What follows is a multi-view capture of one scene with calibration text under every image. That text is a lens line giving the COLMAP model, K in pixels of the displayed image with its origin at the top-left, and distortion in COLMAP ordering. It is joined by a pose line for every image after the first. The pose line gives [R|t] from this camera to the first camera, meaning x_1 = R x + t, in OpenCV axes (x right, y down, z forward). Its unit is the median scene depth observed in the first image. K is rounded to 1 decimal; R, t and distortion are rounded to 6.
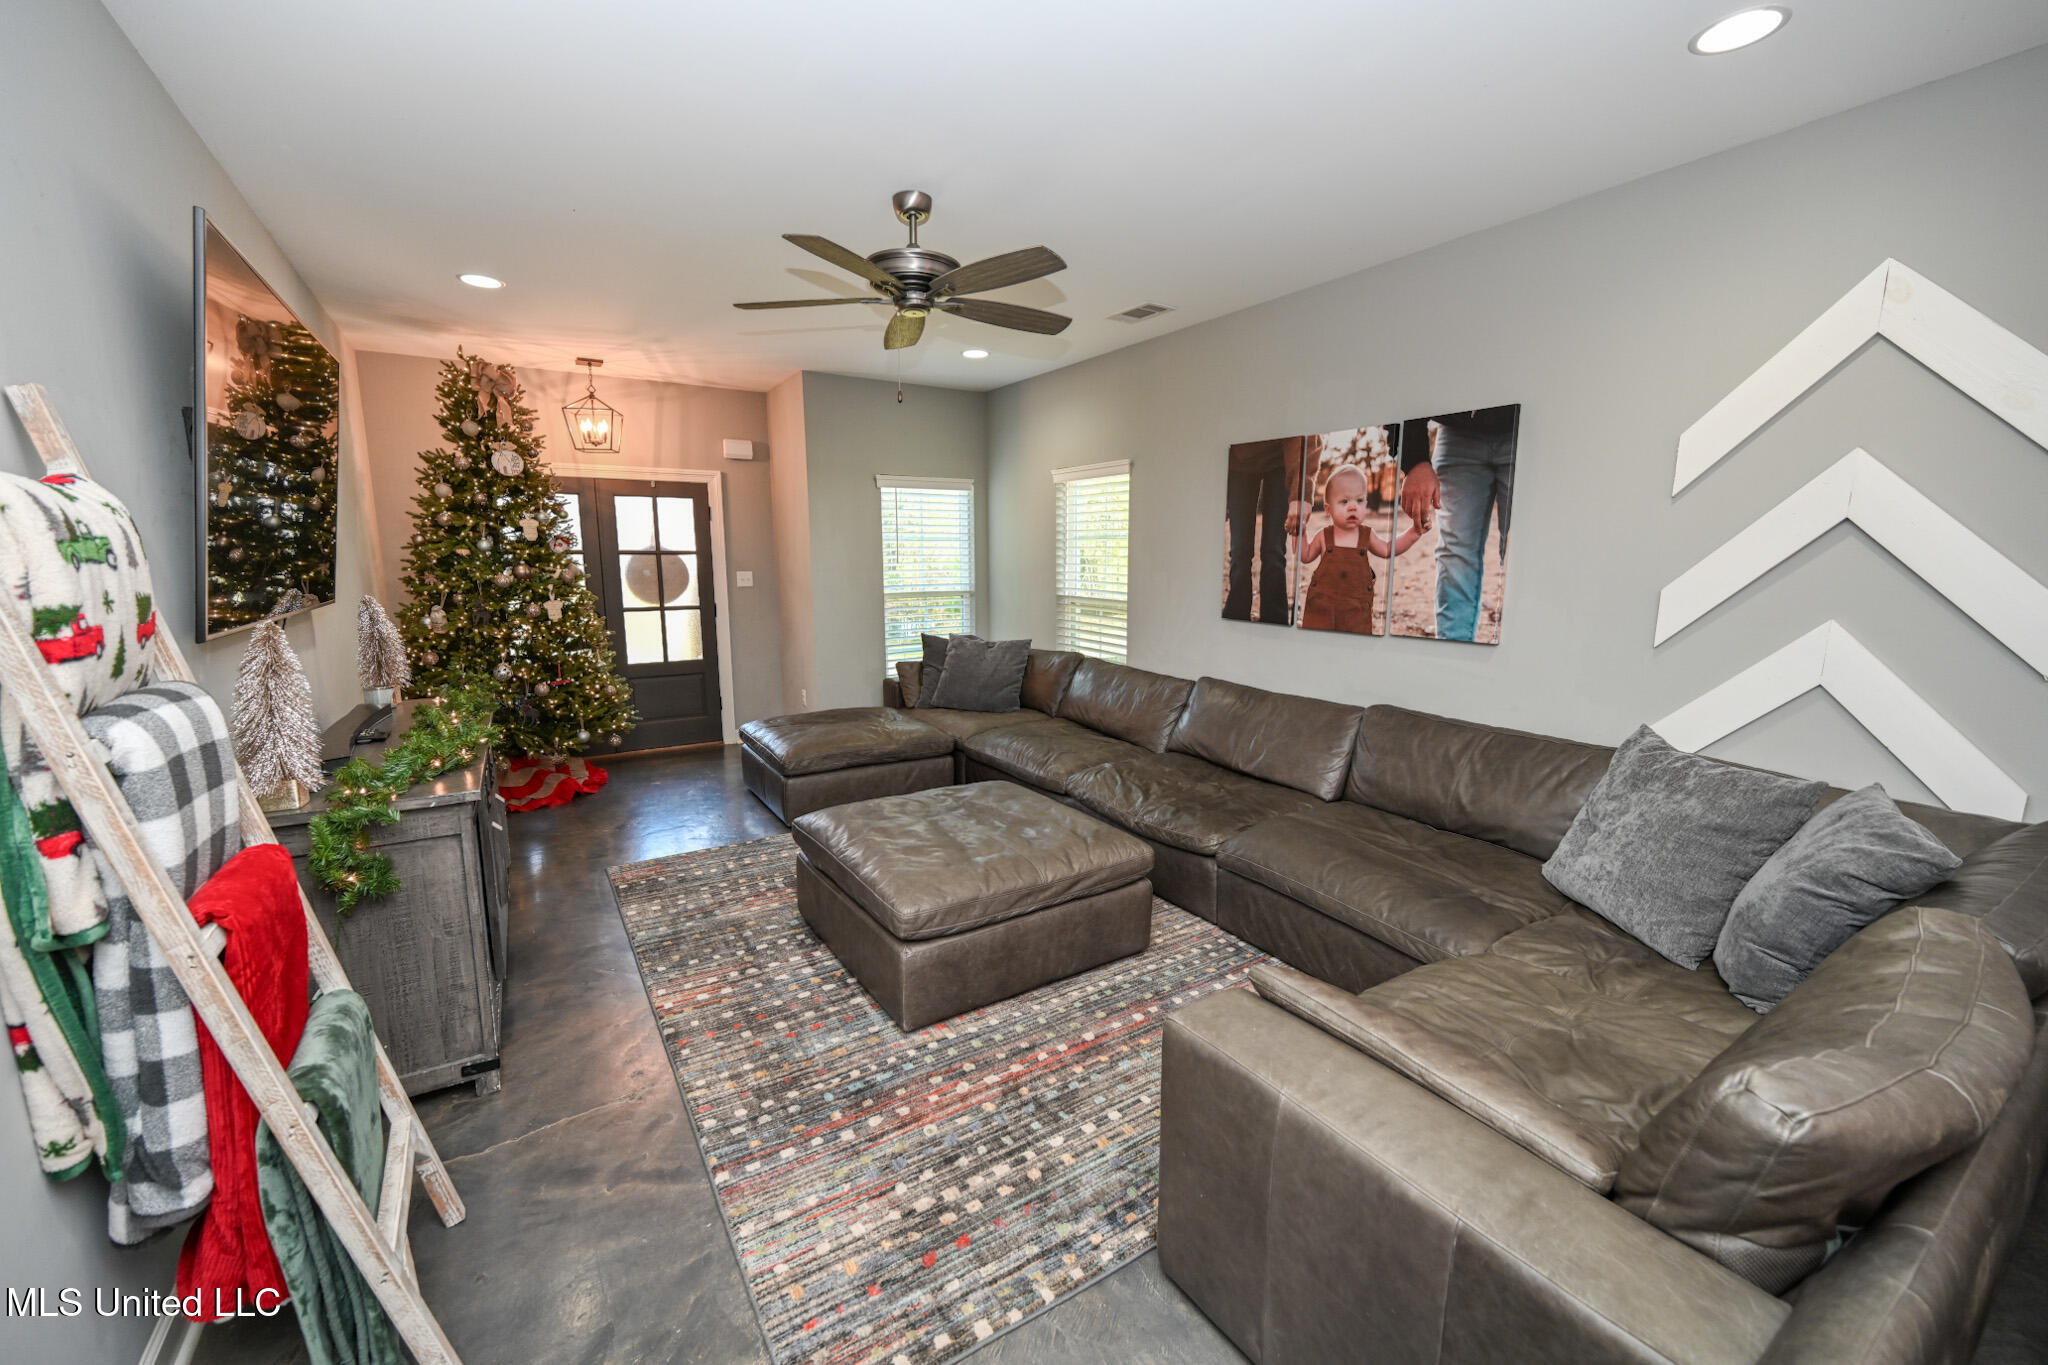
lens RADIAL K [[805.2, 0, 1022.0], [0, 805.2, 682.5], [0, 0, 1]] dist [0.002862, 0.000221]
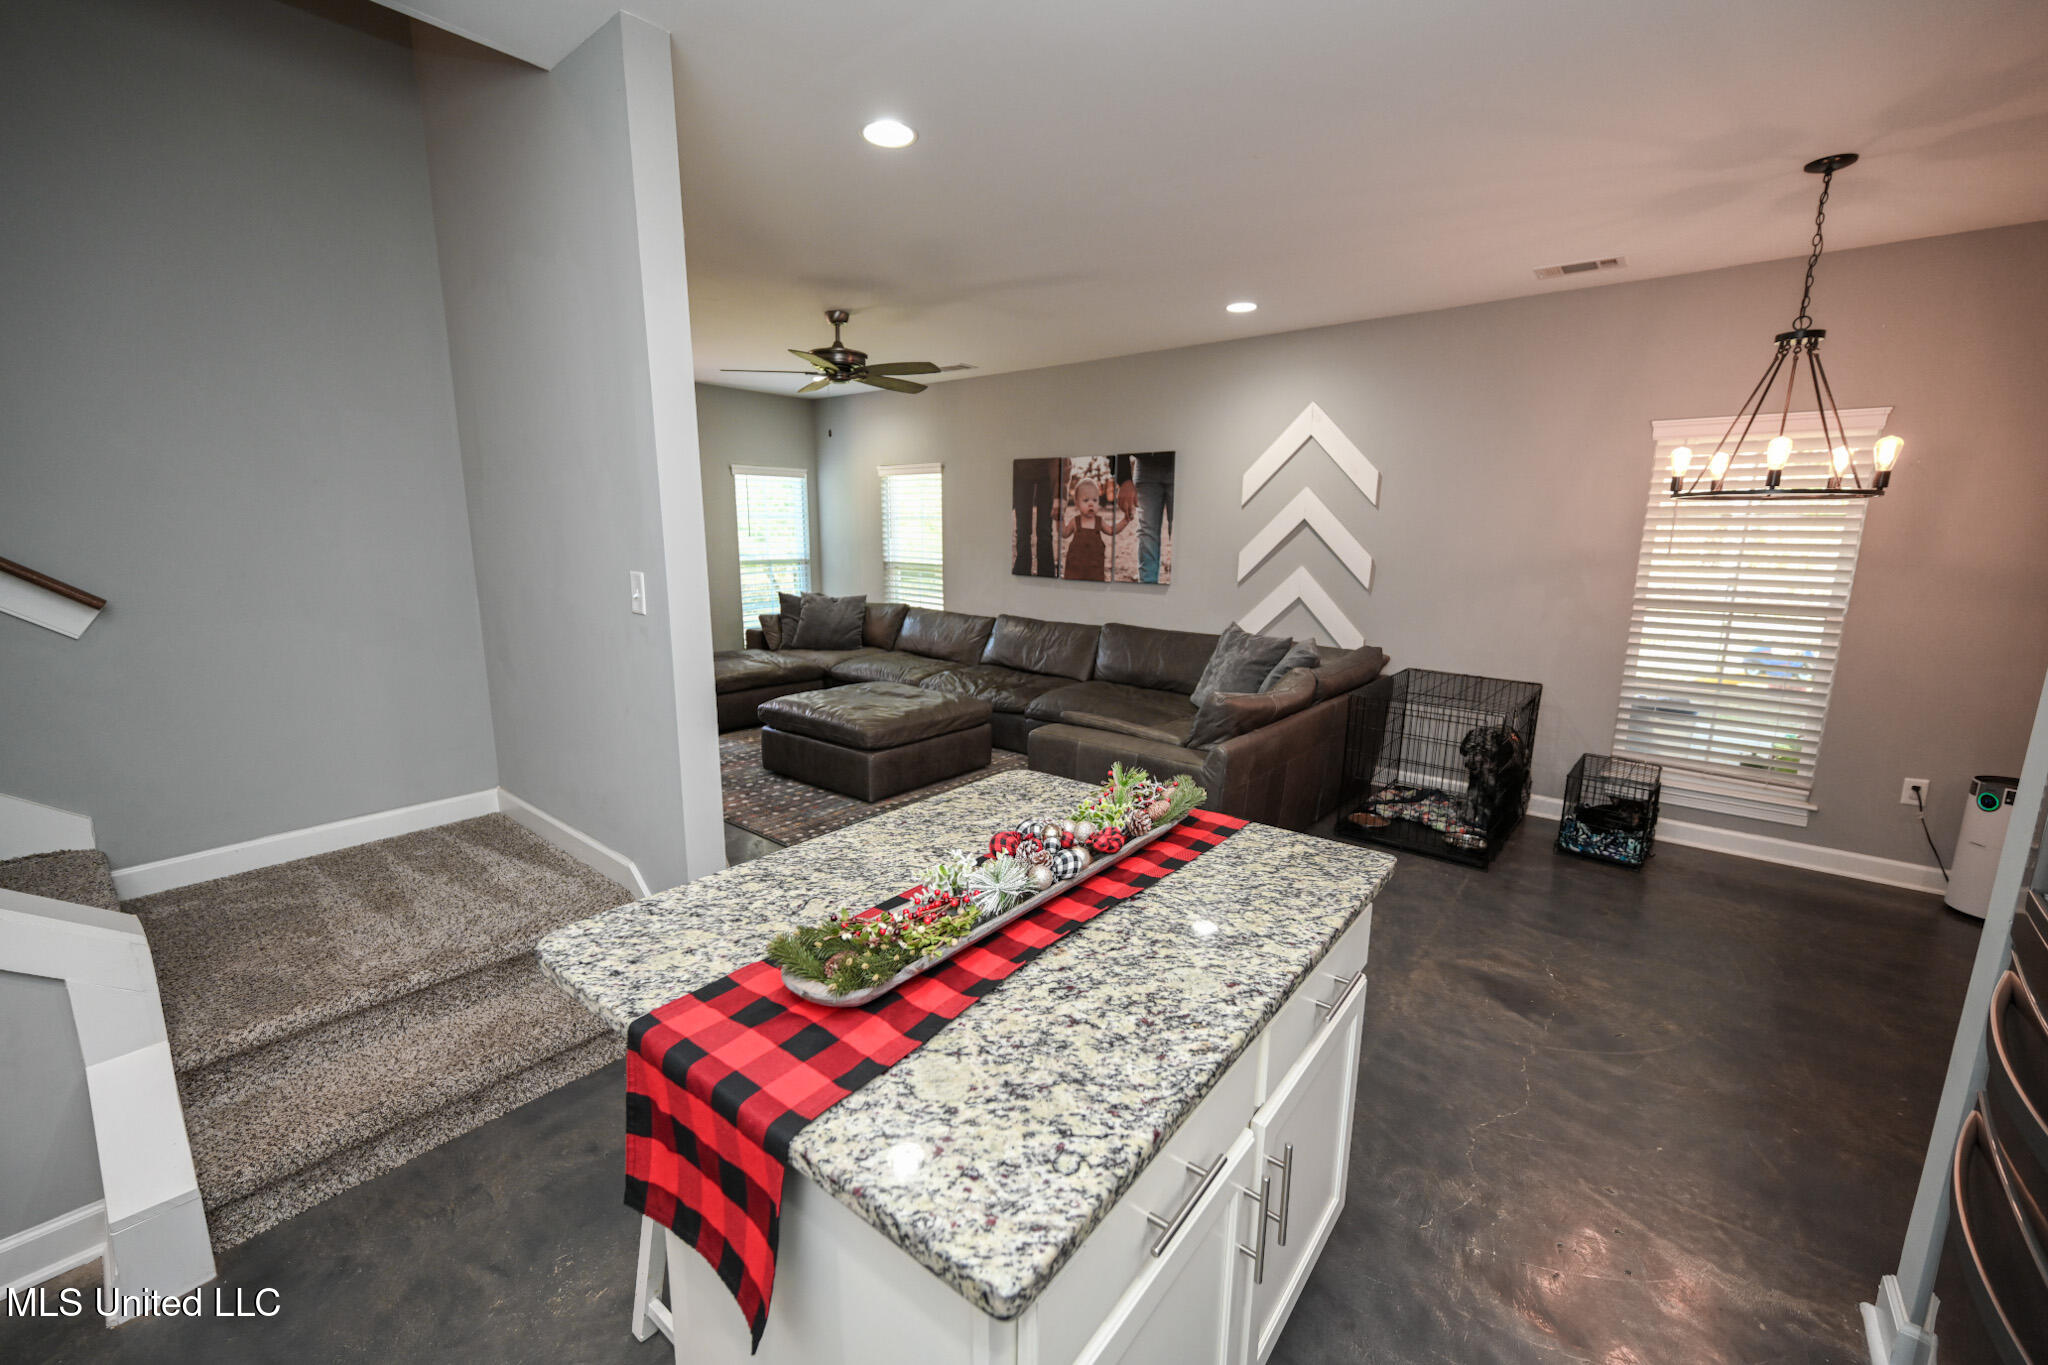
lens RADIAL K [[805.2, 0, 1029.0], [0, 805.2, 684.9], [0, 0, 1]] dist [0.002862, 0.000221]
pose [[0.949478, -0.049761, 0.309863, -0.228208], [0.039525, 0.998448, 0.039232, 0.078144], [-0.311334, -0.025003, 0.949972, -0.510724]]
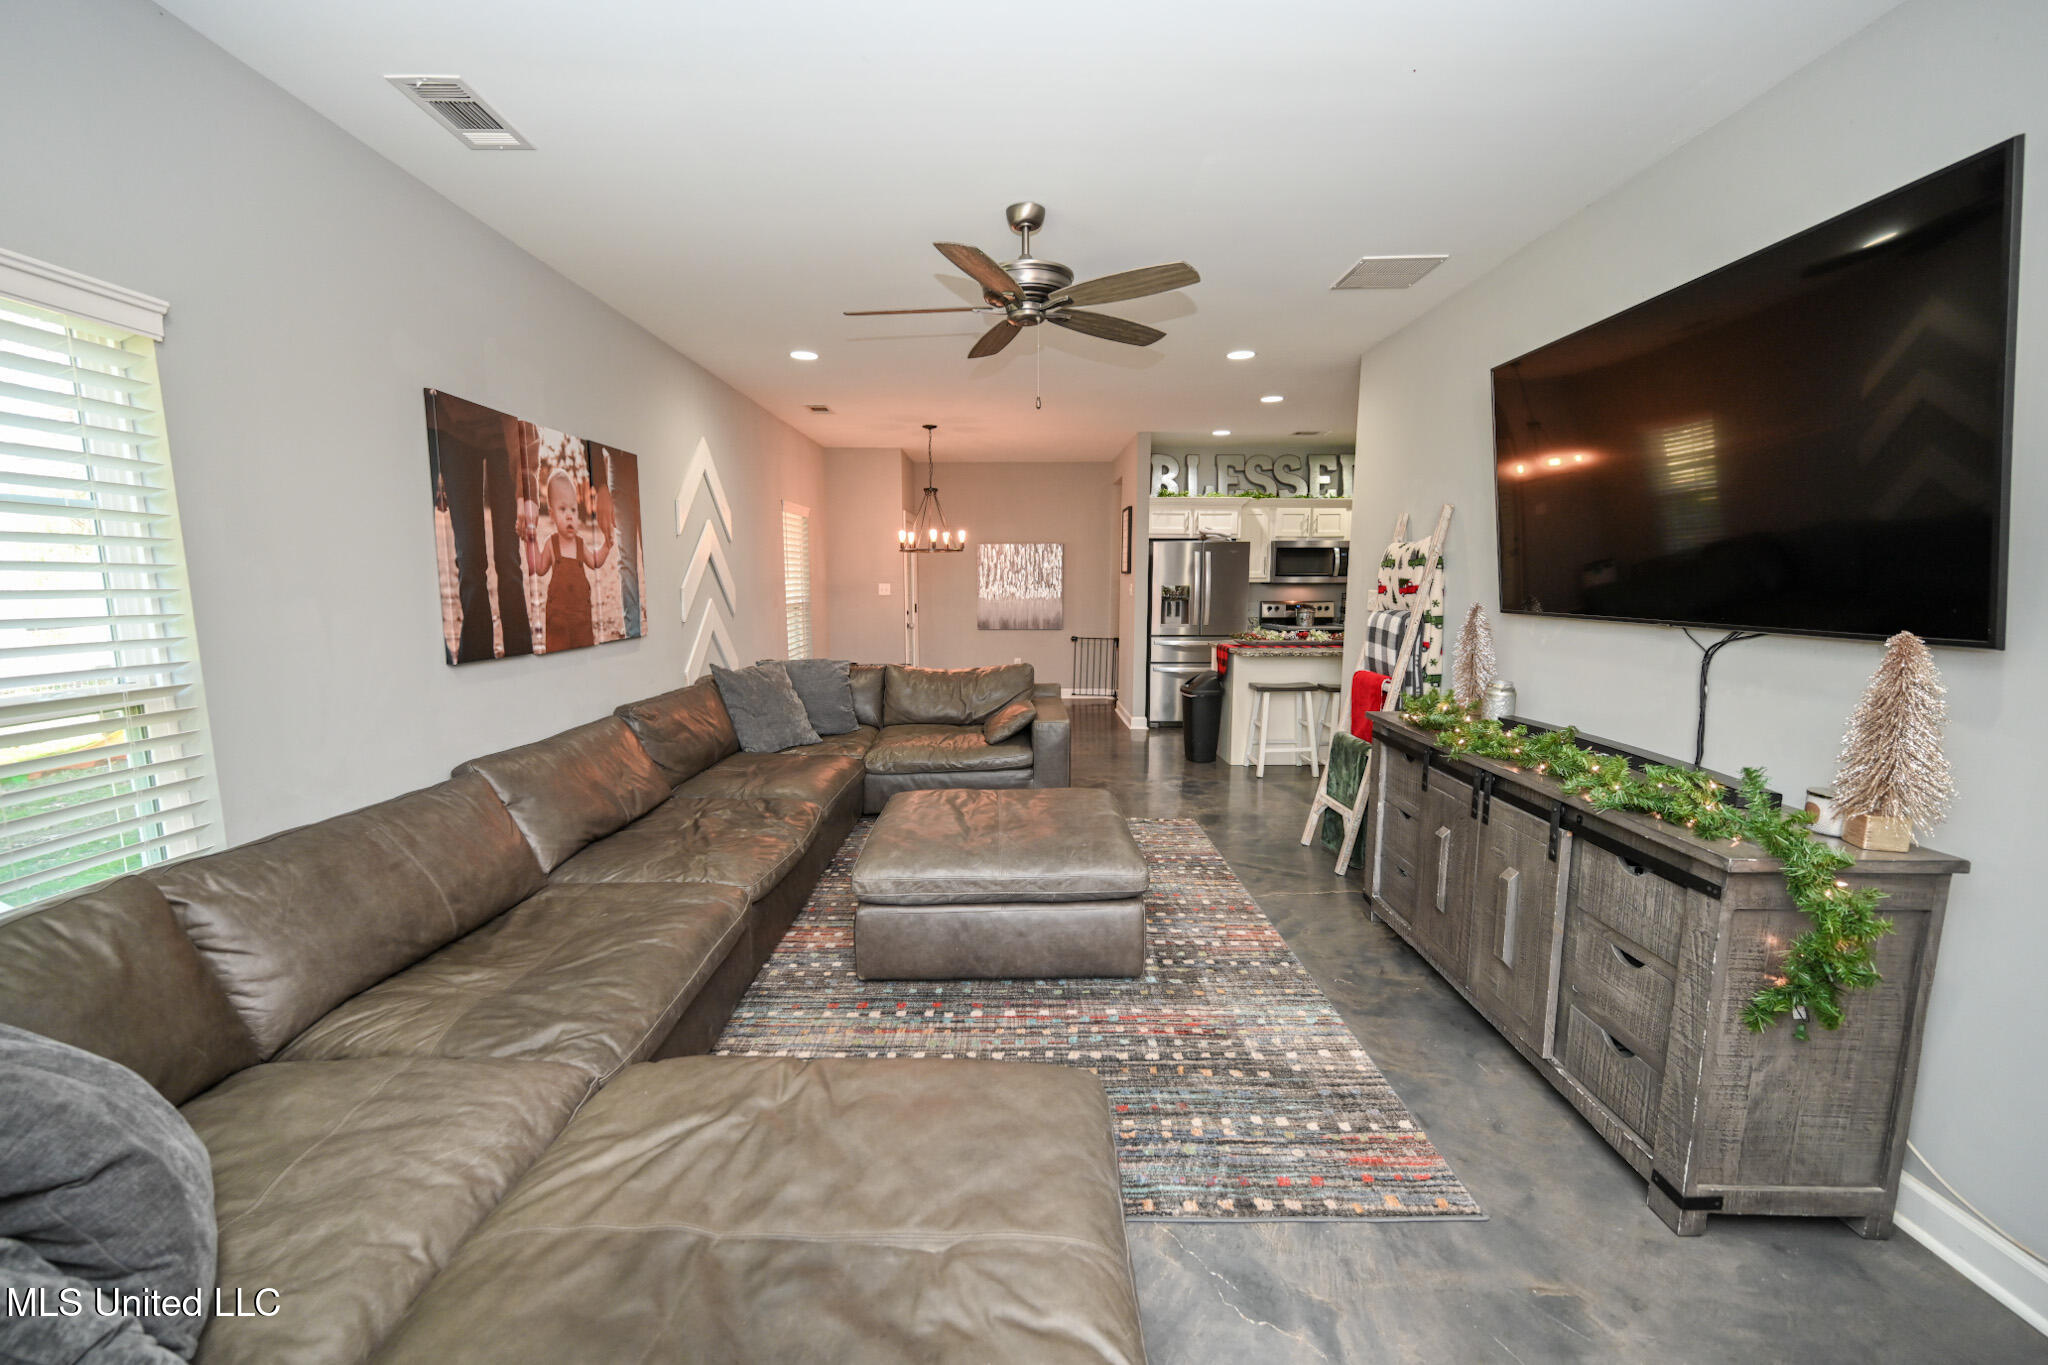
lens RADIAL K [[805.2, 0, 1017.5], [0, 805.2, 682.2], [0, 0, 1]] dist [0.002862, 0.000221]
pose [[-0.842100, -0.068846, 0.534909, -0.526582], [0.089242, 0.960359, 0.264096, -0.223197], [-0.531887, 0.270131, -0.802574, 1.466583]]
